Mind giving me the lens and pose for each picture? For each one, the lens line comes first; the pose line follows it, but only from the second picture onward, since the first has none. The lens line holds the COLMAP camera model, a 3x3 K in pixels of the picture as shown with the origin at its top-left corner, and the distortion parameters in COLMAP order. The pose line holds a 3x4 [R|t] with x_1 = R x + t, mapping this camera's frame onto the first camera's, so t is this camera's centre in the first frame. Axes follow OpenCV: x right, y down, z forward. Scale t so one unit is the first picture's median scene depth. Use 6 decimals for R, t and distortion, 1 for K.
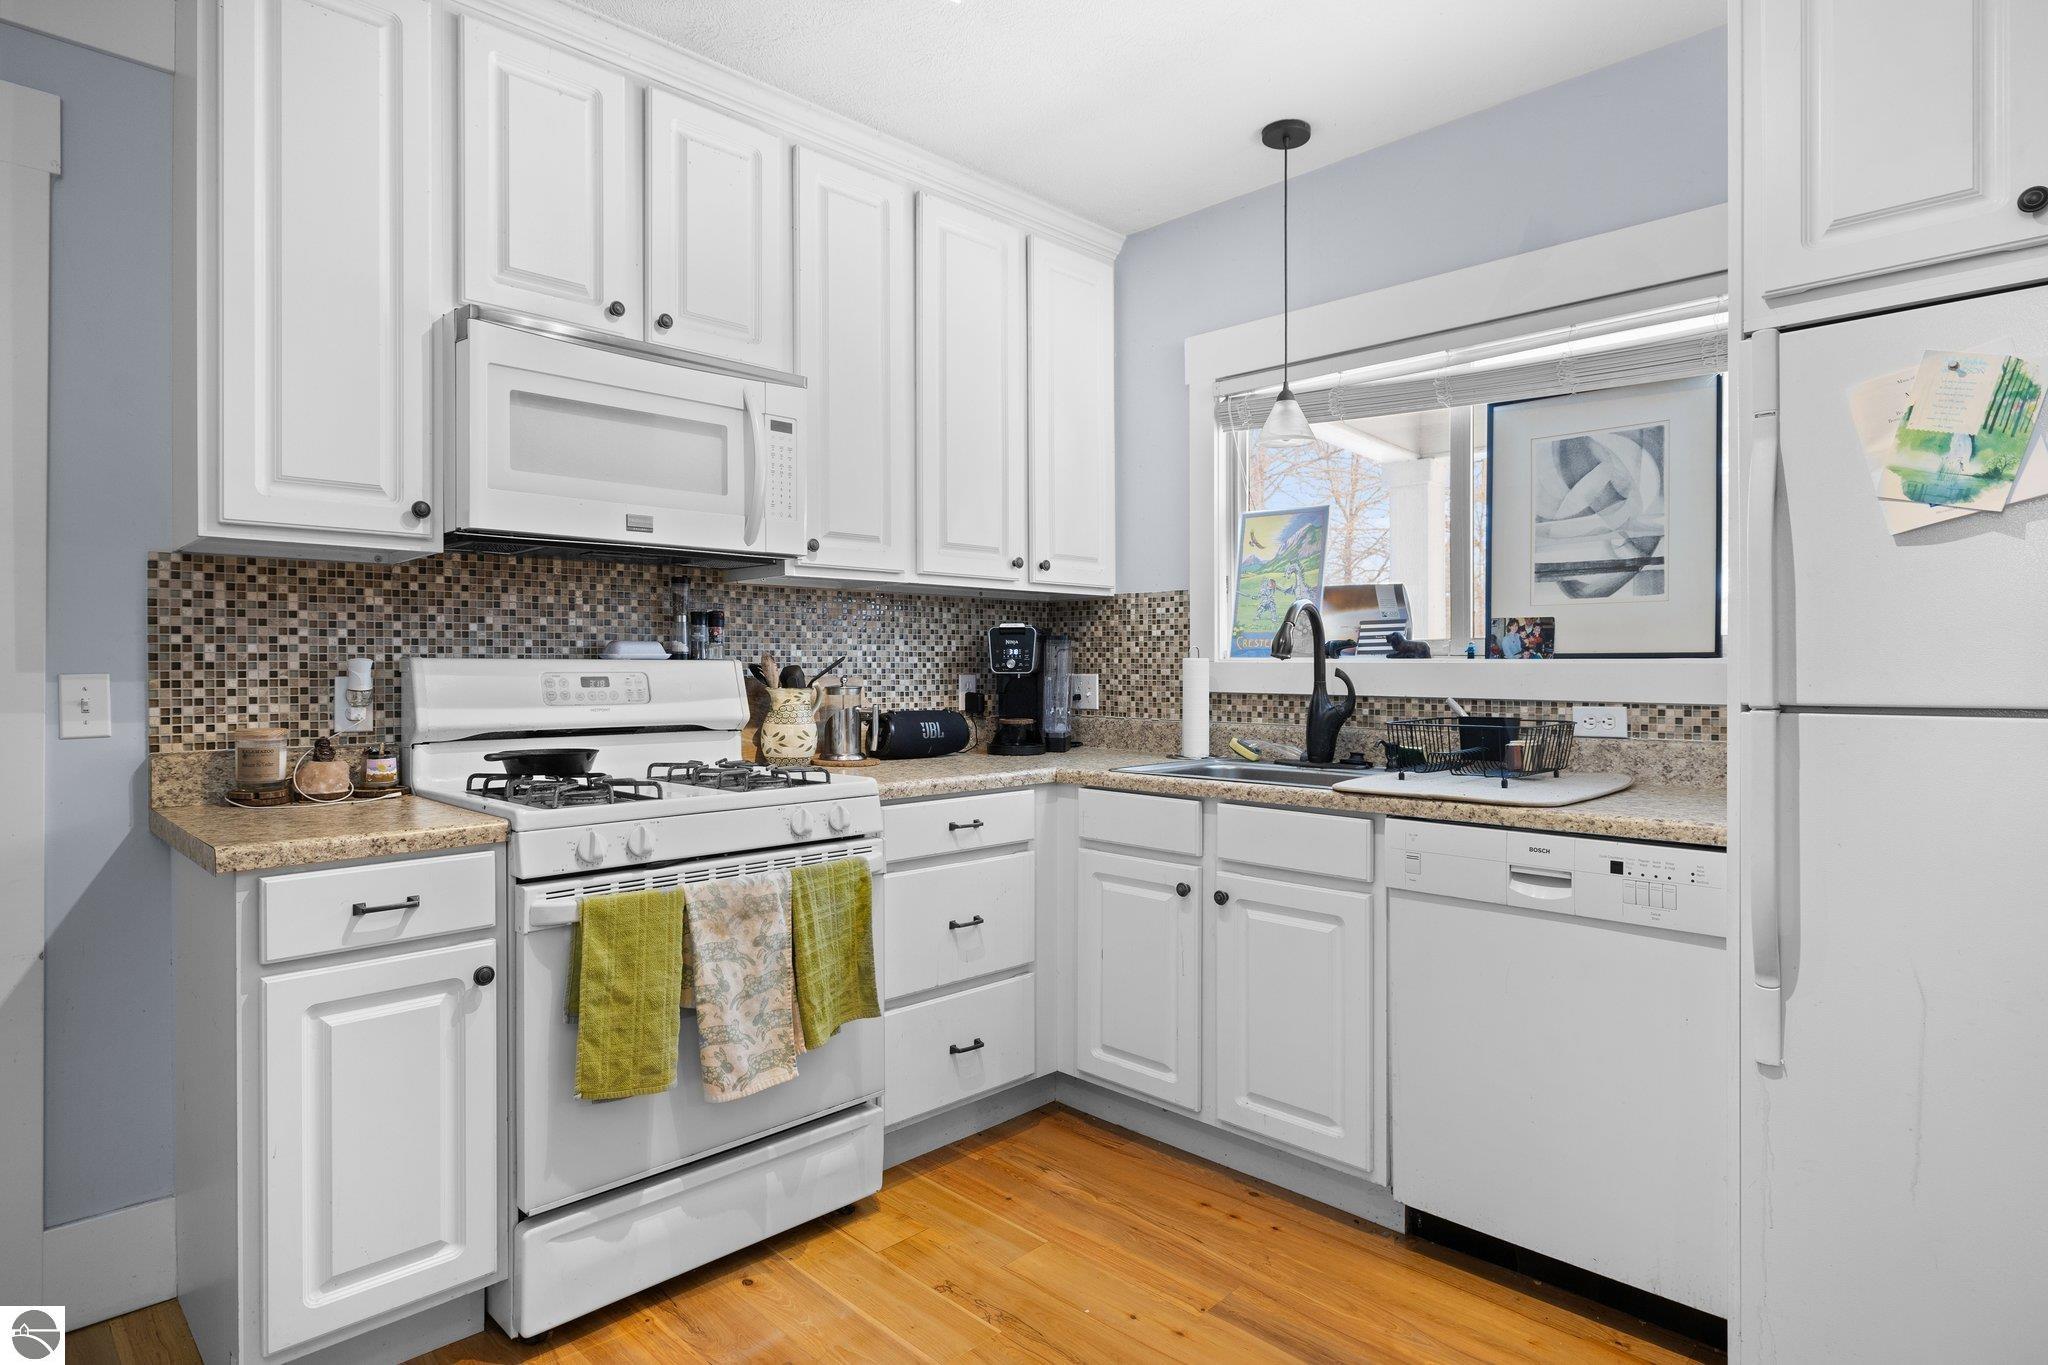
lens RADIAL K [[1103.7, 0, 1021.2], [0, 1103.7, 667.0], [0, 0, 1]] dist [0.000362, 0.000220]
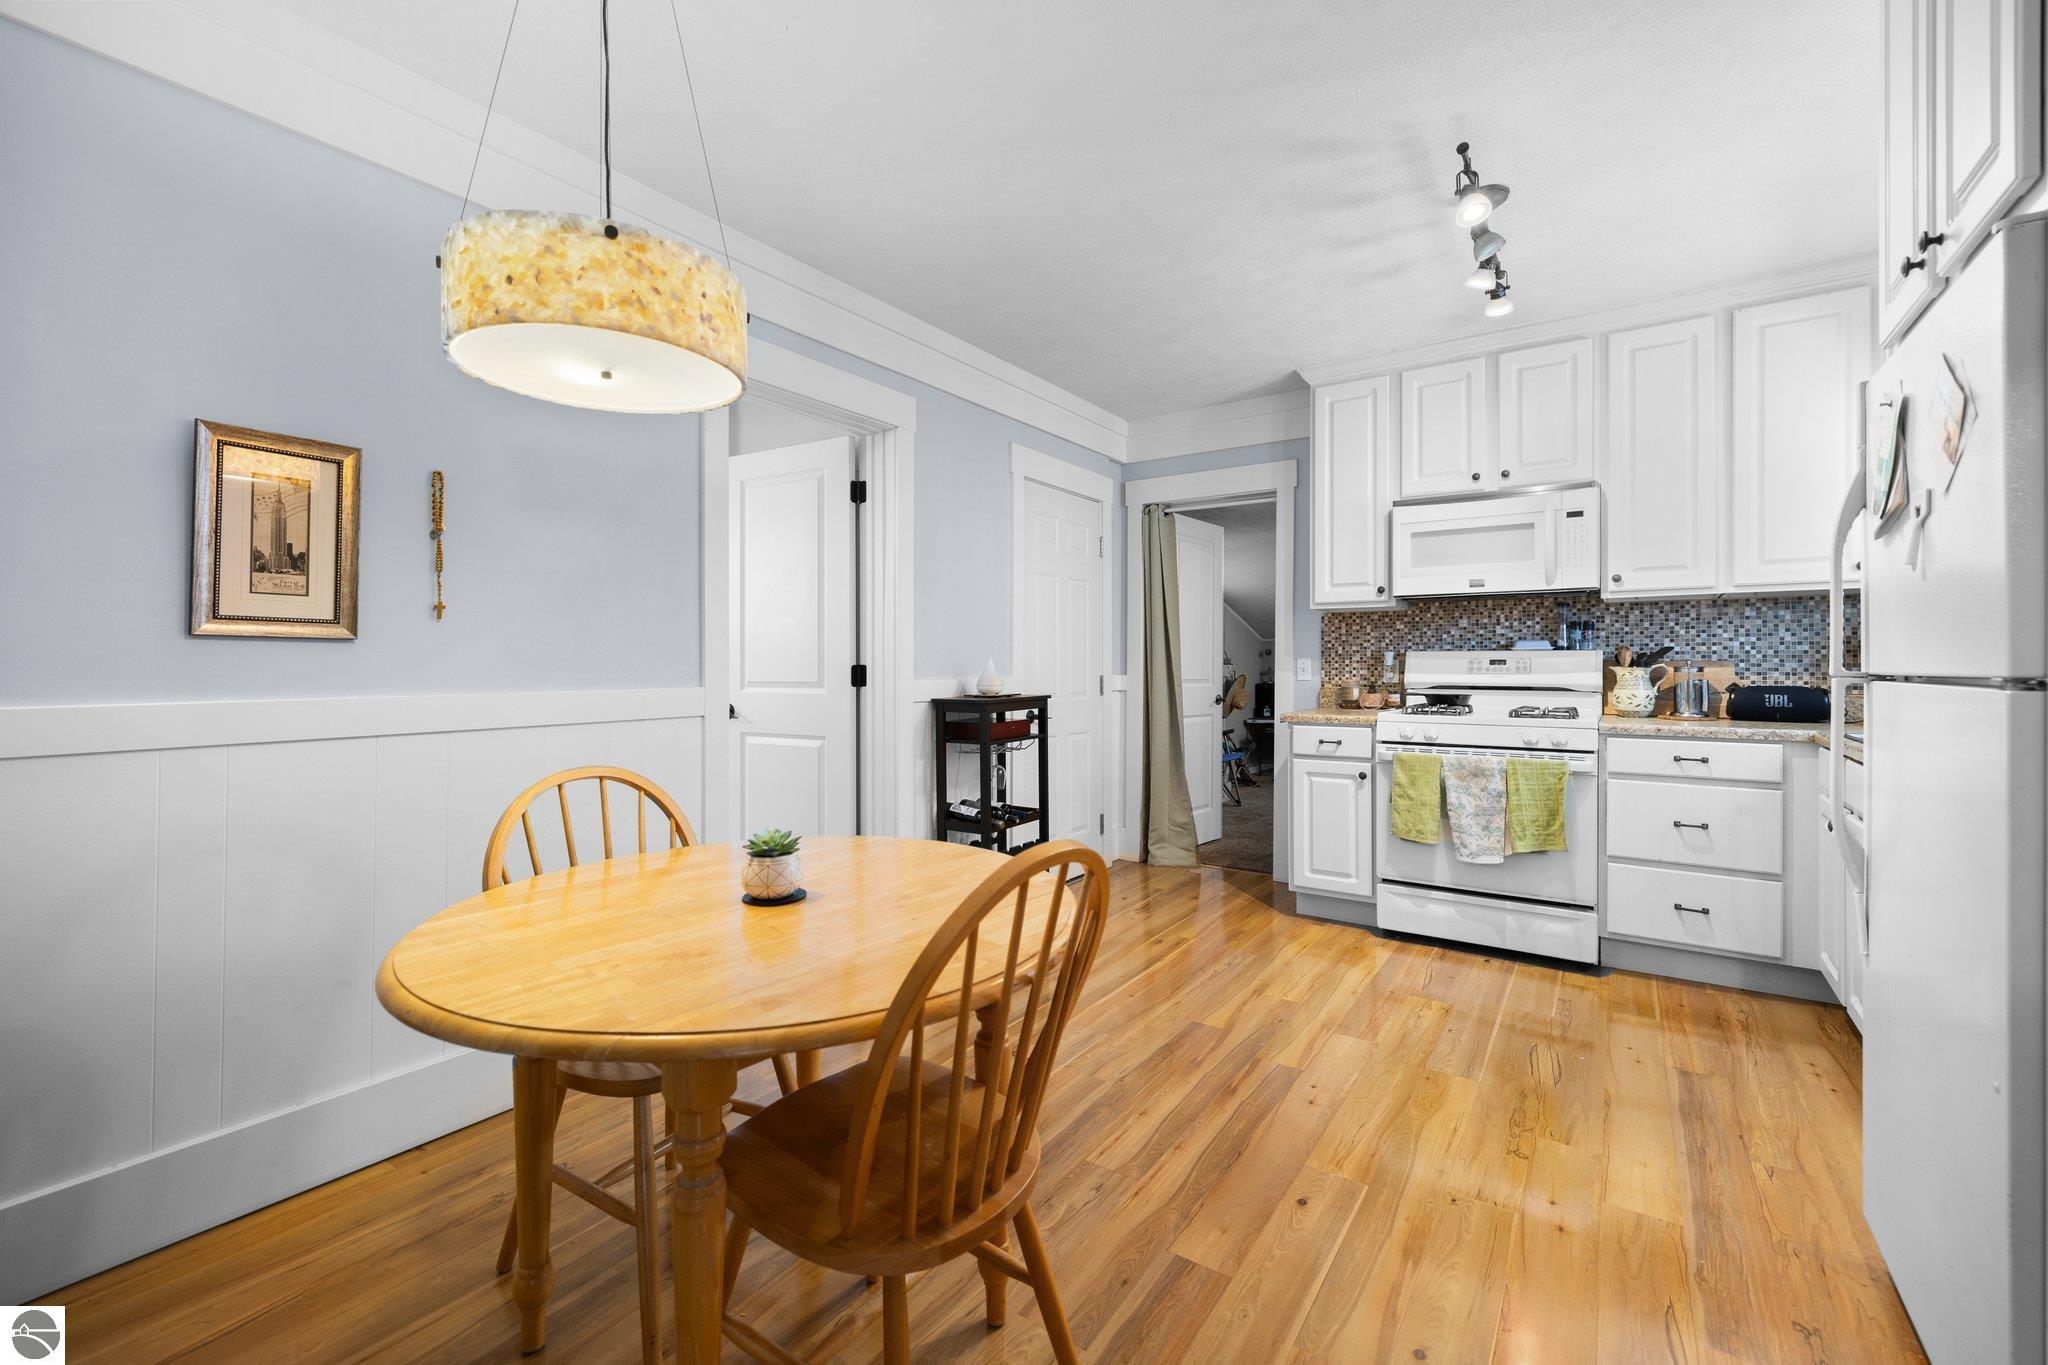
lens RADIAL K [[873.4, 0, 1025.0], [0, 873.4, 664.4], [0, 0, 1]] dist [0.004454, 0.000212]
pose [[0.180010, 0.002608, -0.983661, 0.969972], [0.001490, 0.999995, 0.002924, 0.011494], [0.983664, -0.001992, 0.180005, -0.090889]]
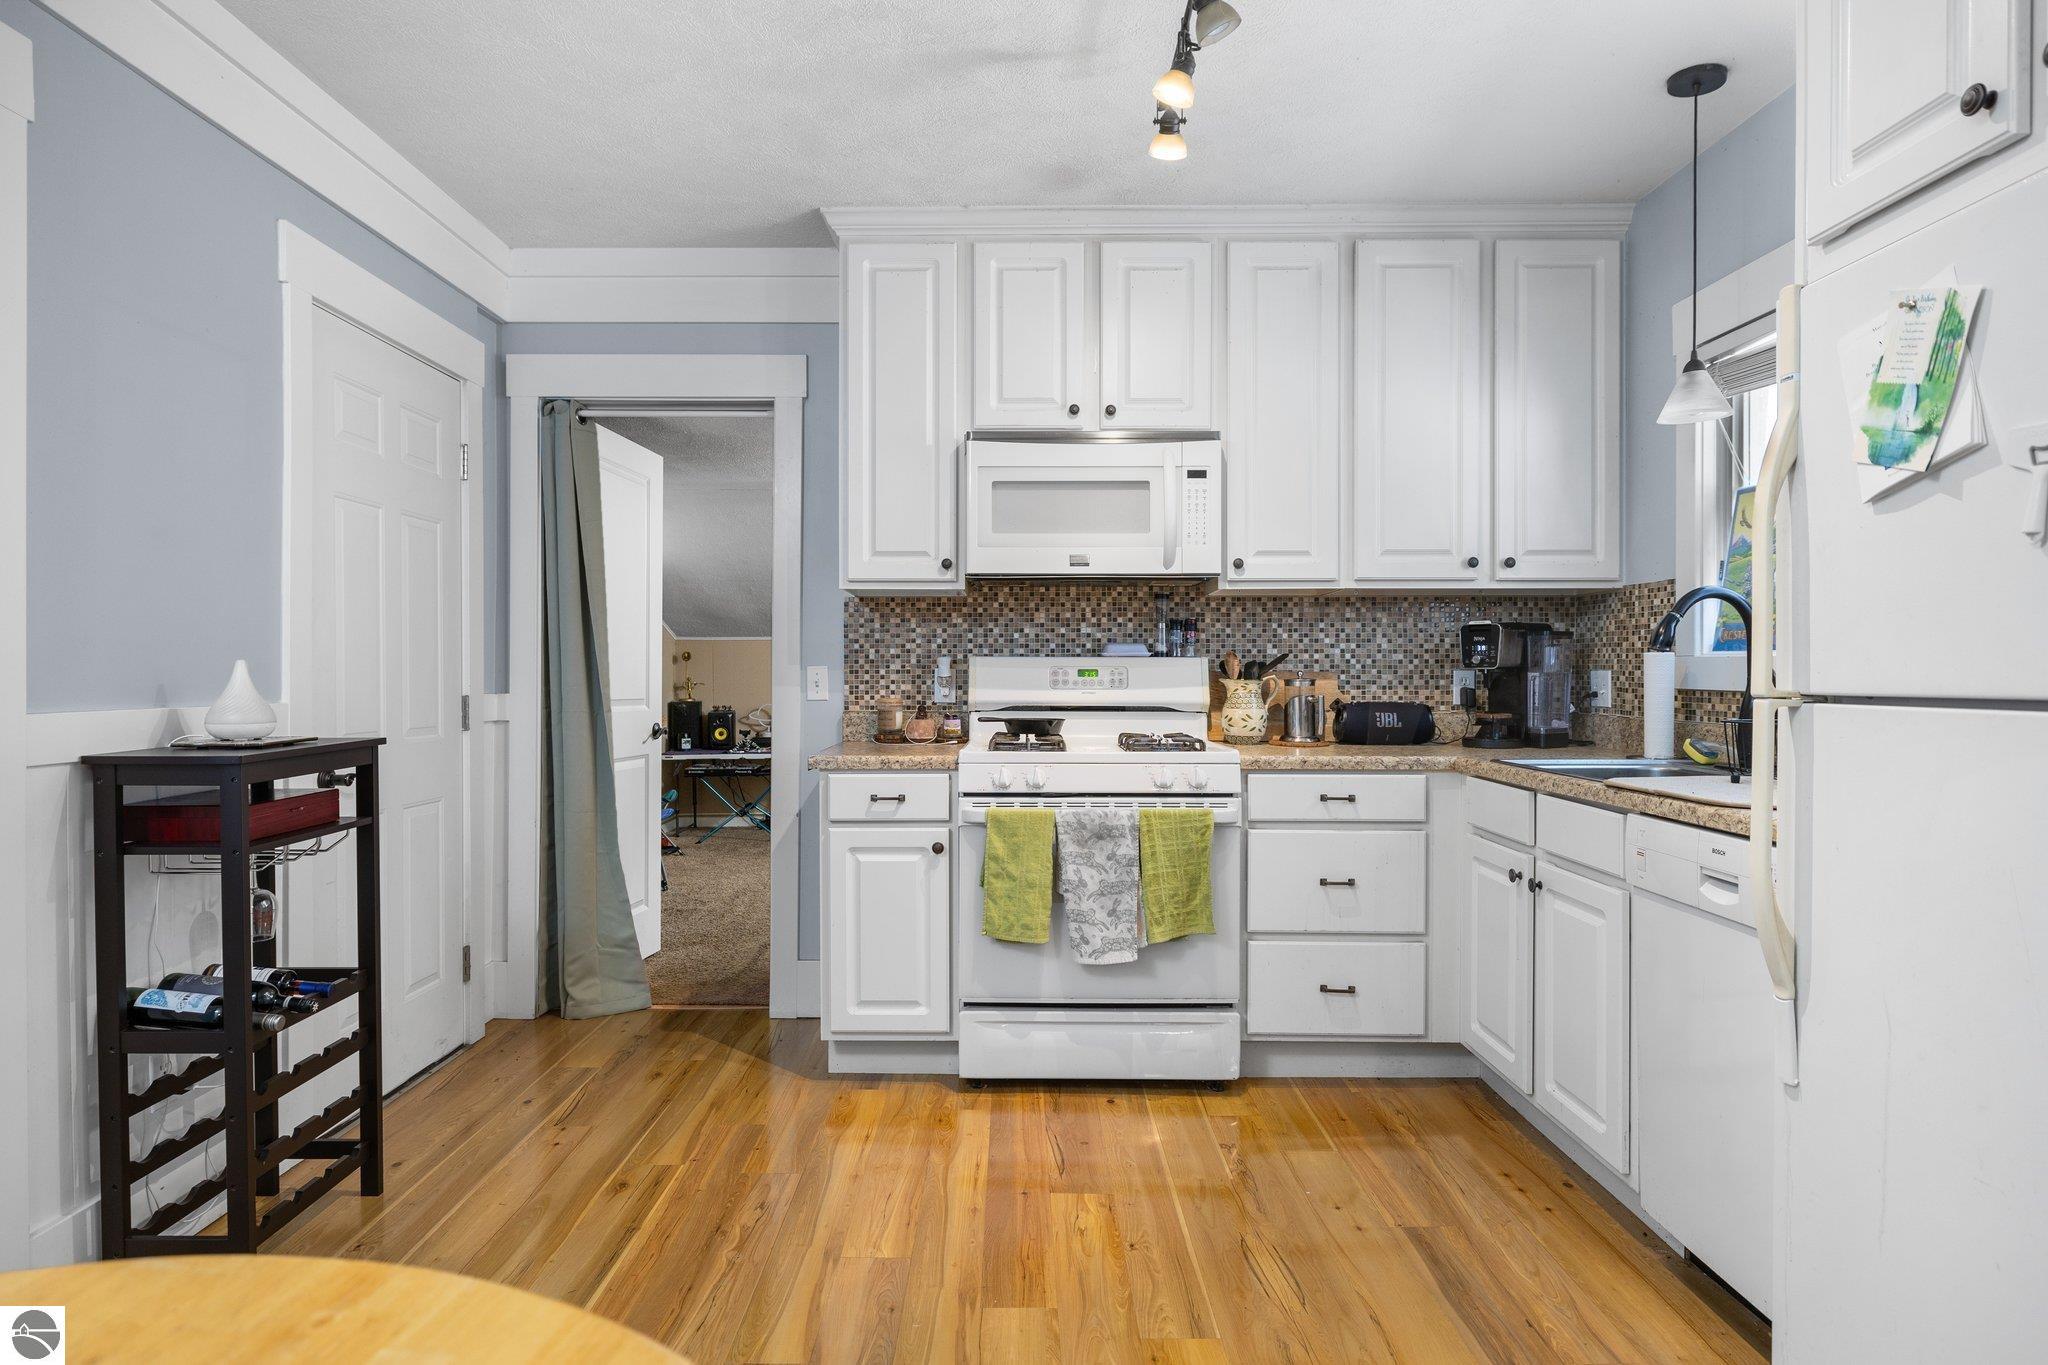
lens RADIAL K [[1145.3, 0, 1018.3], [0, 1145.3, 682.0], [0, 0, 1]] dist [0.004477, -0.001962]
pose [[0.704178, 0.008492, -0.709973, 0.580829], [-0.001442, 0.999944, 0.010530, 0.009766], [0.710022, -0.006391, 0.704150, -0.084241]]
